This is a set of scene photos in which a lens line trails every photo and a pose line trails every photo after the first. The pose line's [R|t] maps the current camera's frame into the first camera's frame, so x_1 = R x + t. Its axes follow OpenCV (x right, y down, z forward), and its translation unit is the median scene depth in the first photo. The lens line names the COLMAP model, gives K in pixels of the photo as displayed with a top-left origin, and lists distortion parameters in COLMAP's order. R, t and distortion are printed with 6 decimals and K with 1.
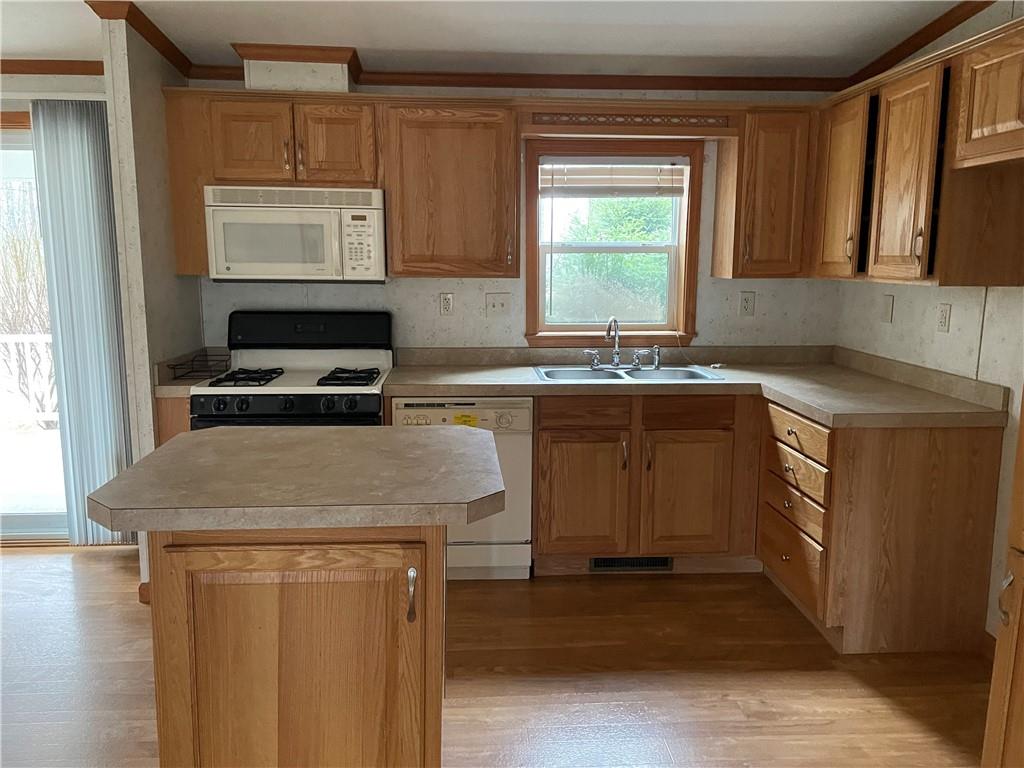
lens RADIAL K [[776.2, 0, 513.6], [0, 776.2, 388.7], [0, 0, 1]] dist [0.006785, 0.003357]
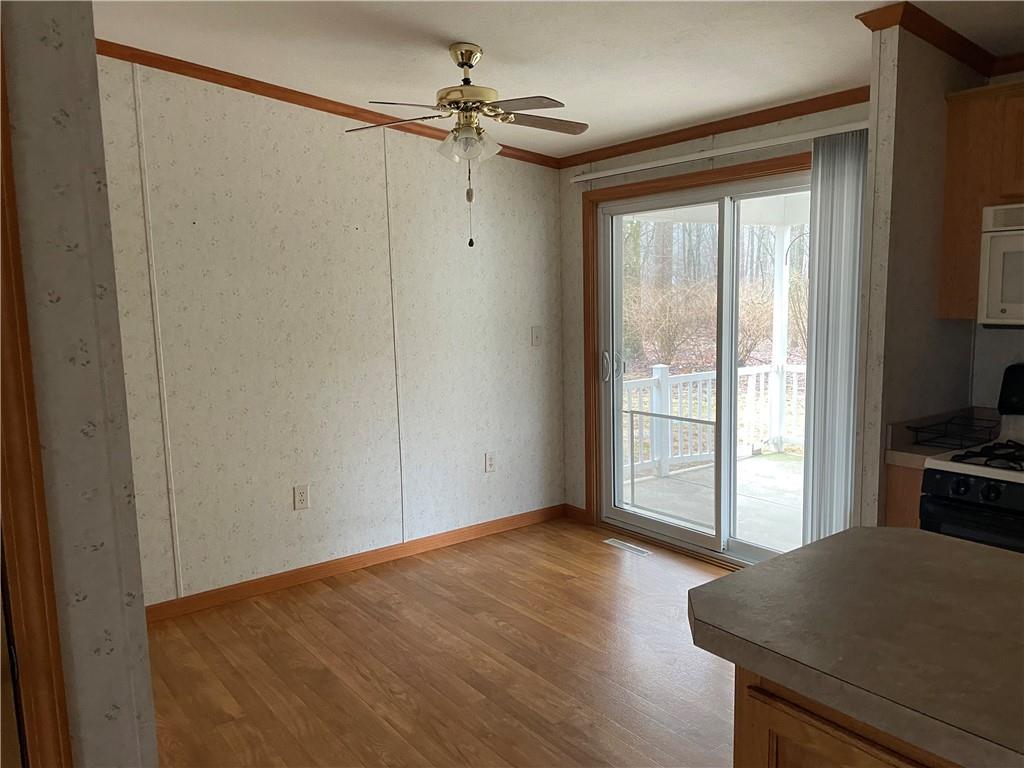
lens RADIAL K [[776.2, 0, 513.6], [0, 776.2, 388.7], [0, 0, 1]] dist [0.006785, 0.003357]
pose [[0.543349, 0.086189, -0.835071, 0.019664], [-0.119484, 0.992529, 0.024697, -0.040820], [0.830961, 0.086358, 0.549588, 0.186087]]
